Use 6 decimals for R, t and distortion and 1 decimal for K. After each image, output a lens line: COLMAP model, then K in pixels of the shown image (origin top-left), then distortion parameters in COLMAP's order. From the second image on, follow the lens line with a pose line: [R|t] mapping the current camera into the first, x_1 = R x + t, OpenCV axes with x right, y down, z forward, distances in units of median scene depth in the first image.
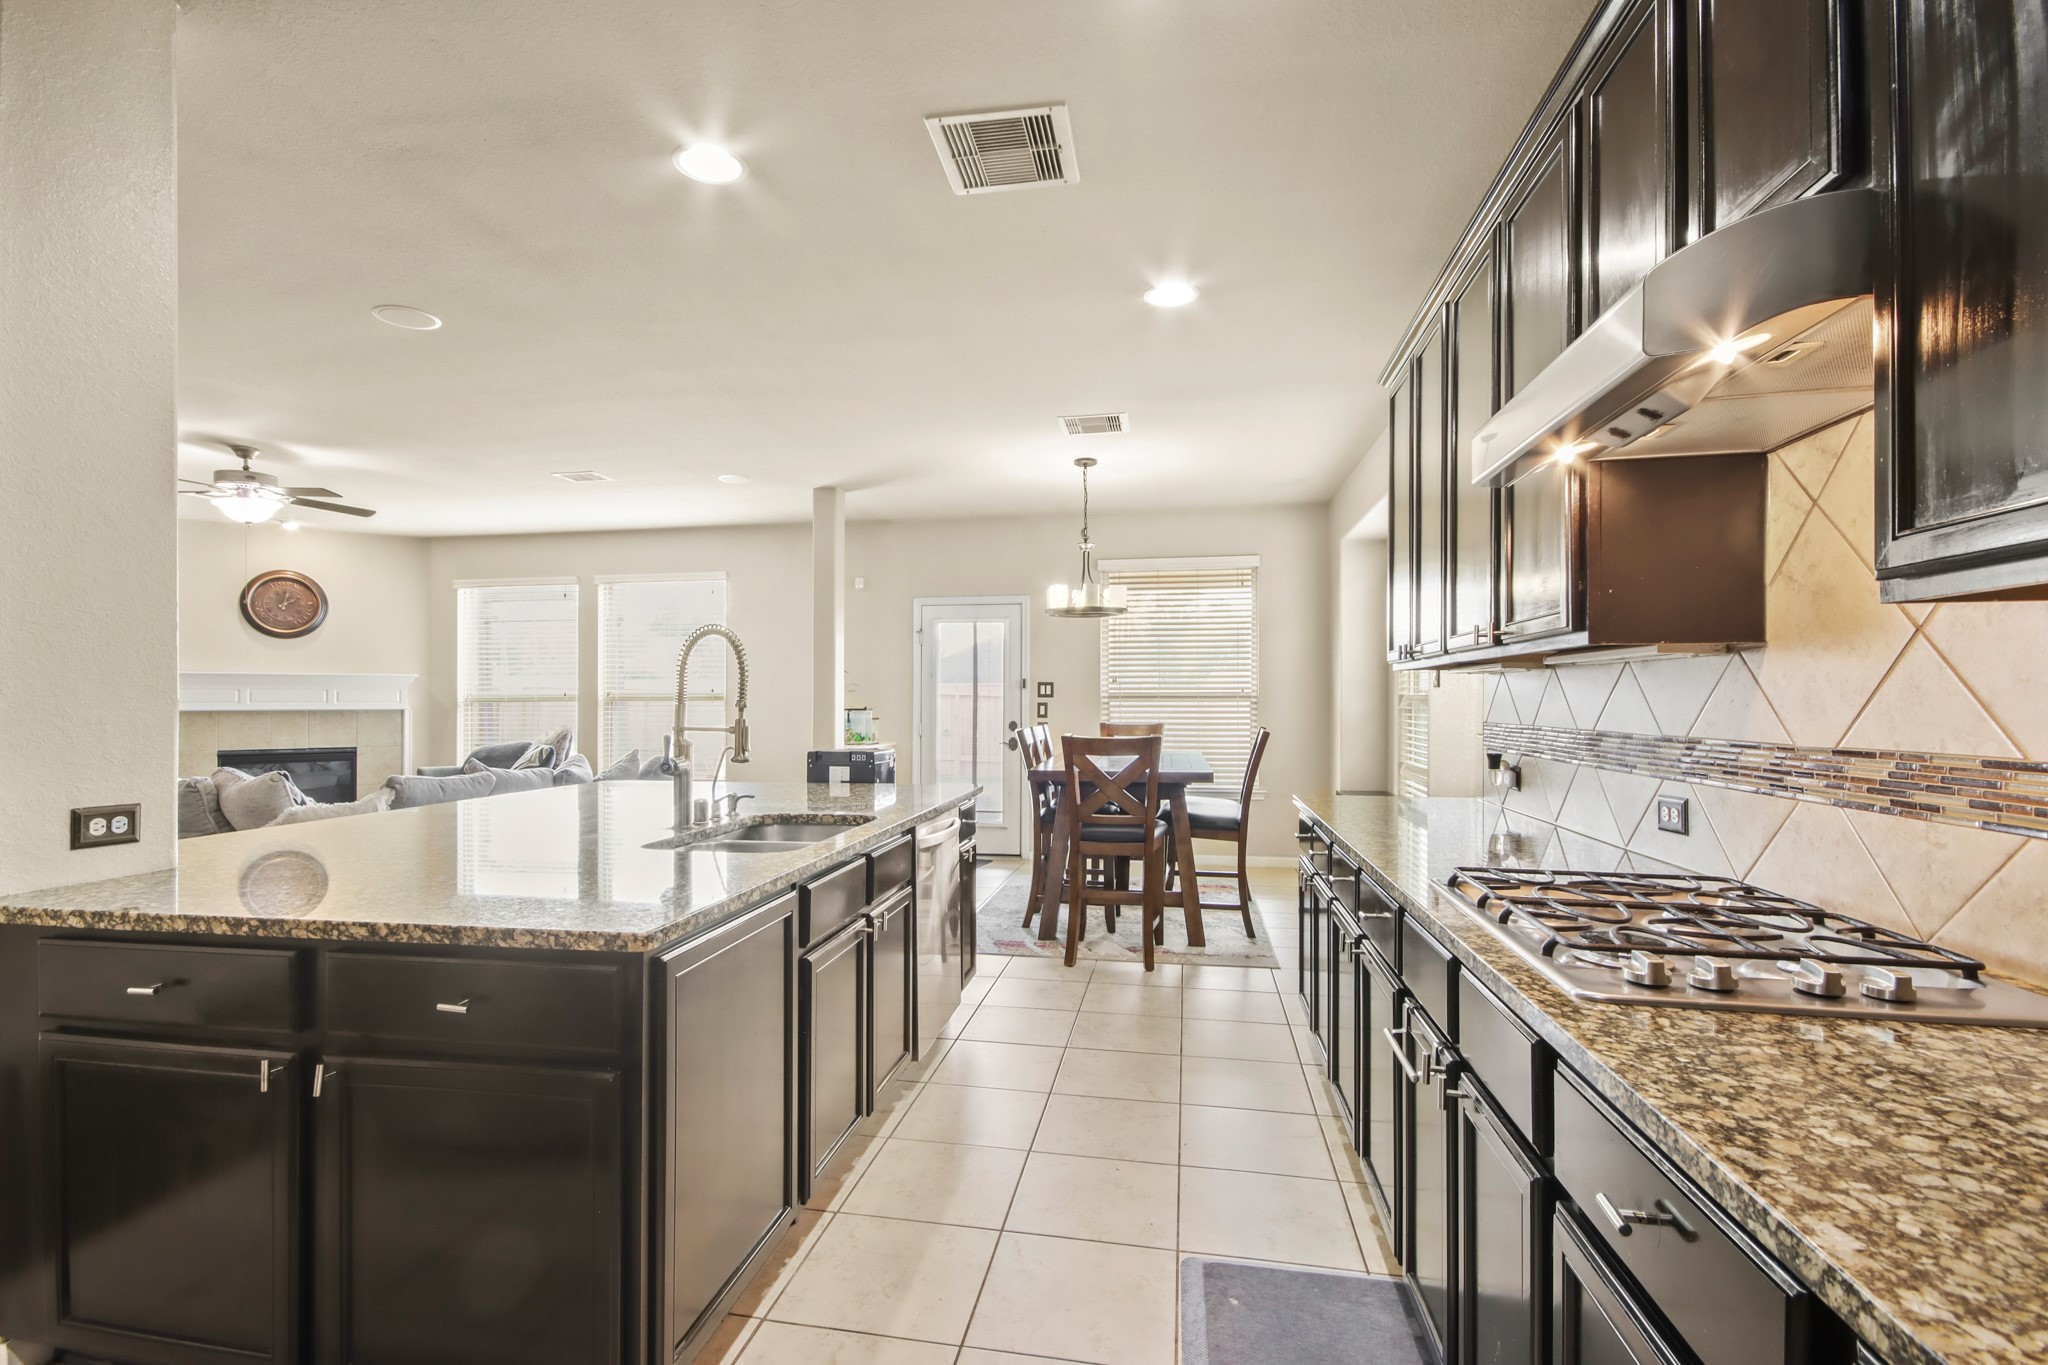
lens RADIAL K [[944.8, 0, 1022.4], [0, 944.8, 692.4], [0, 0, 1]] dist [-0.002168, -0.000590]
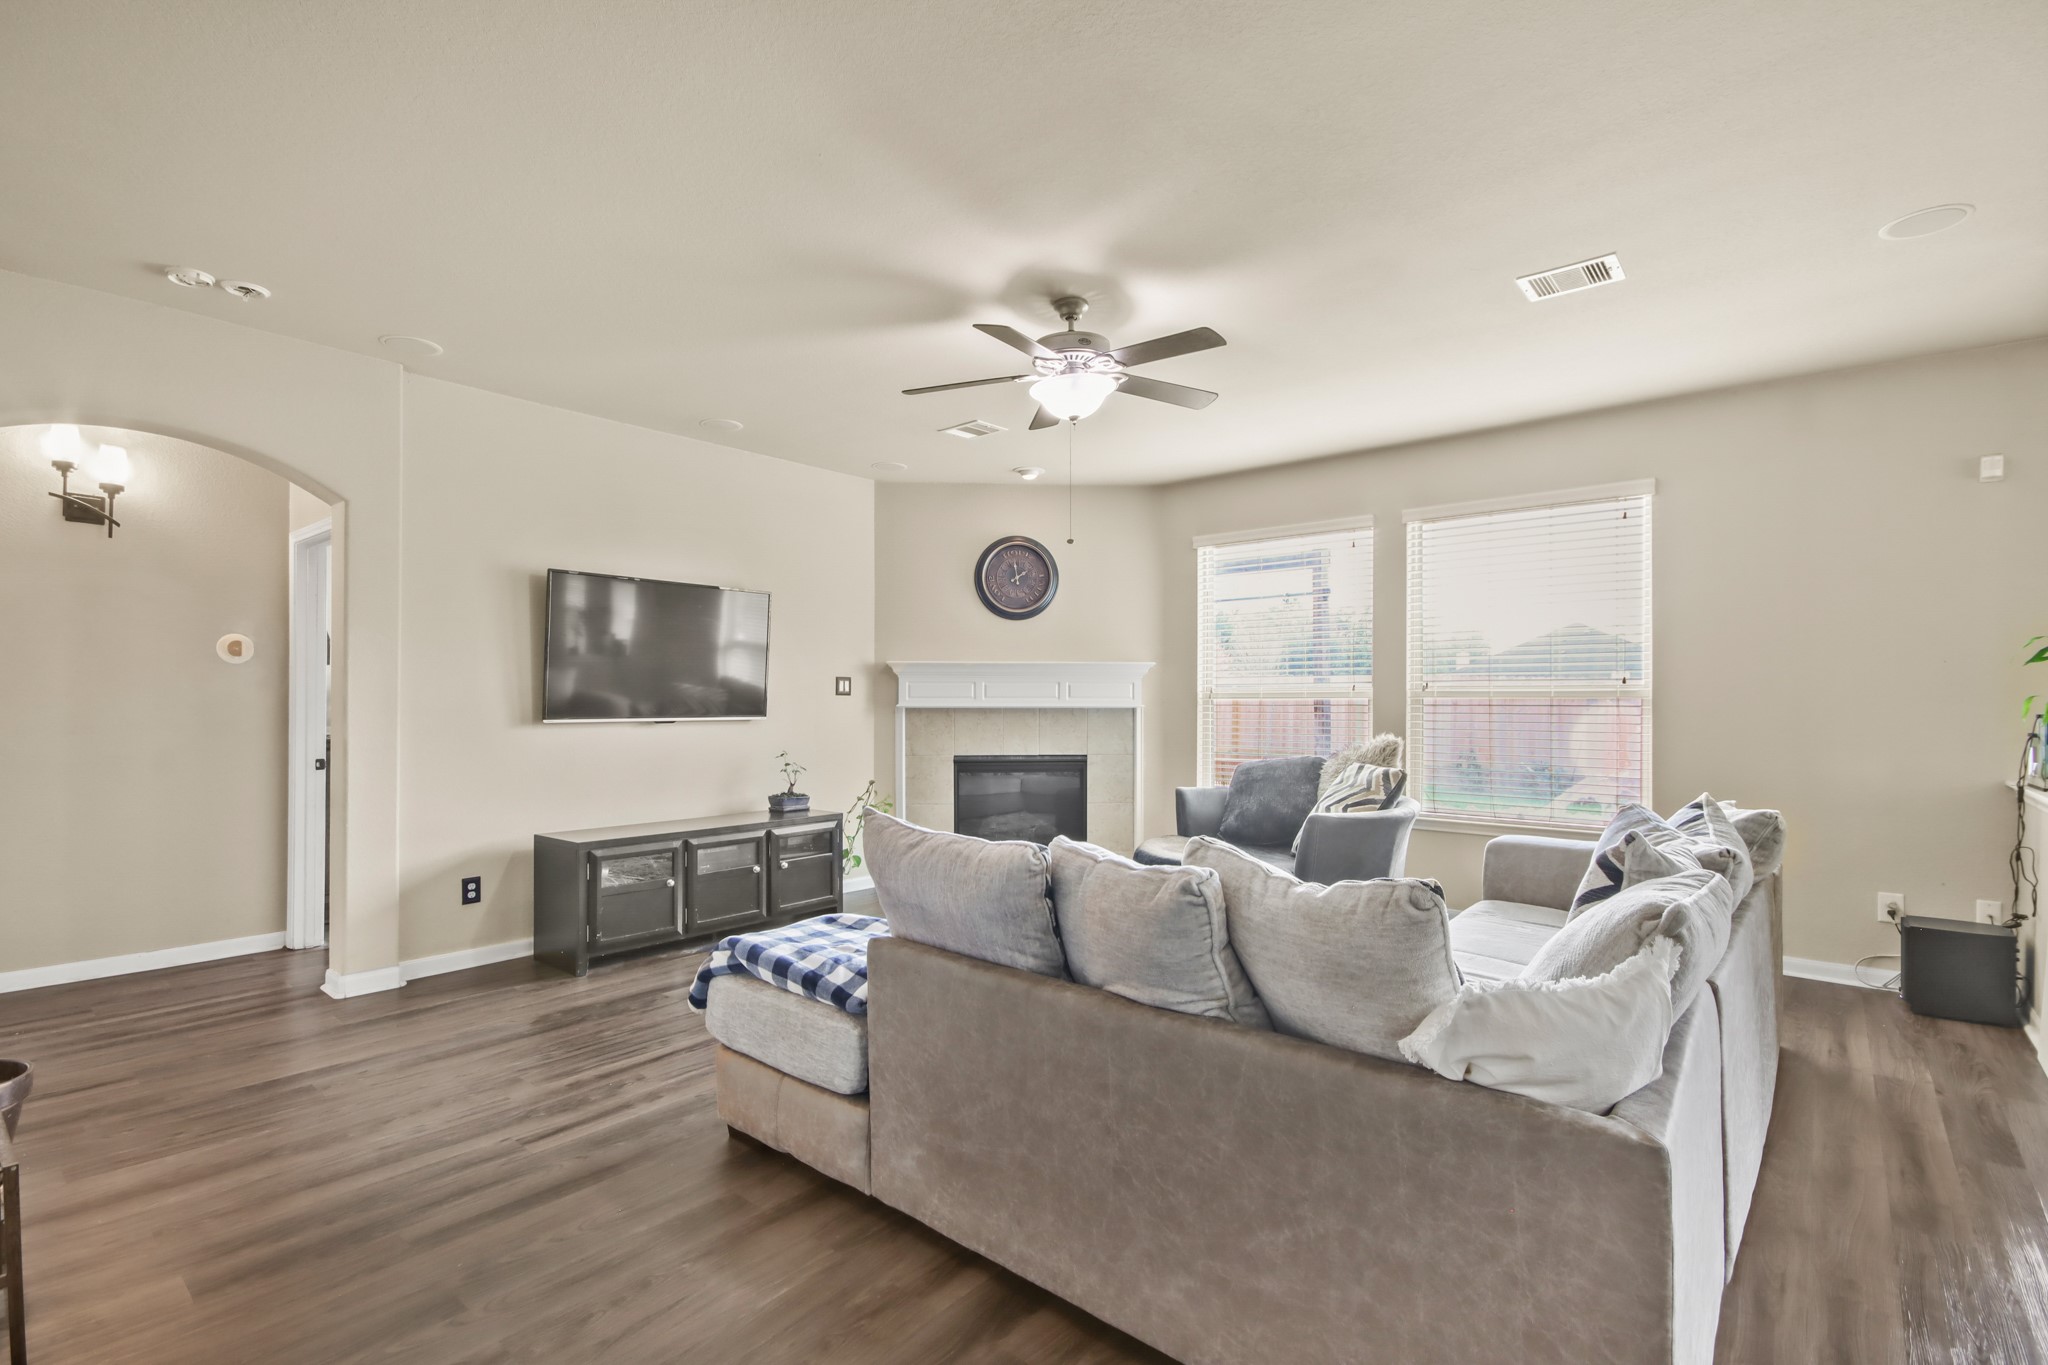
lens RADIAL K [[944.8, 0, 1017.6], [0, 944.8, 684.2], [0, 0, 1]] dist [-0.002168, -0.000590]
pose [[0.857799, -0.004810, -0.513963, -0.351834], [0.001536, 0.999976, -0.006794, 0.003714], [0.513983, 0.005039, 0.857785, 0.288779]]
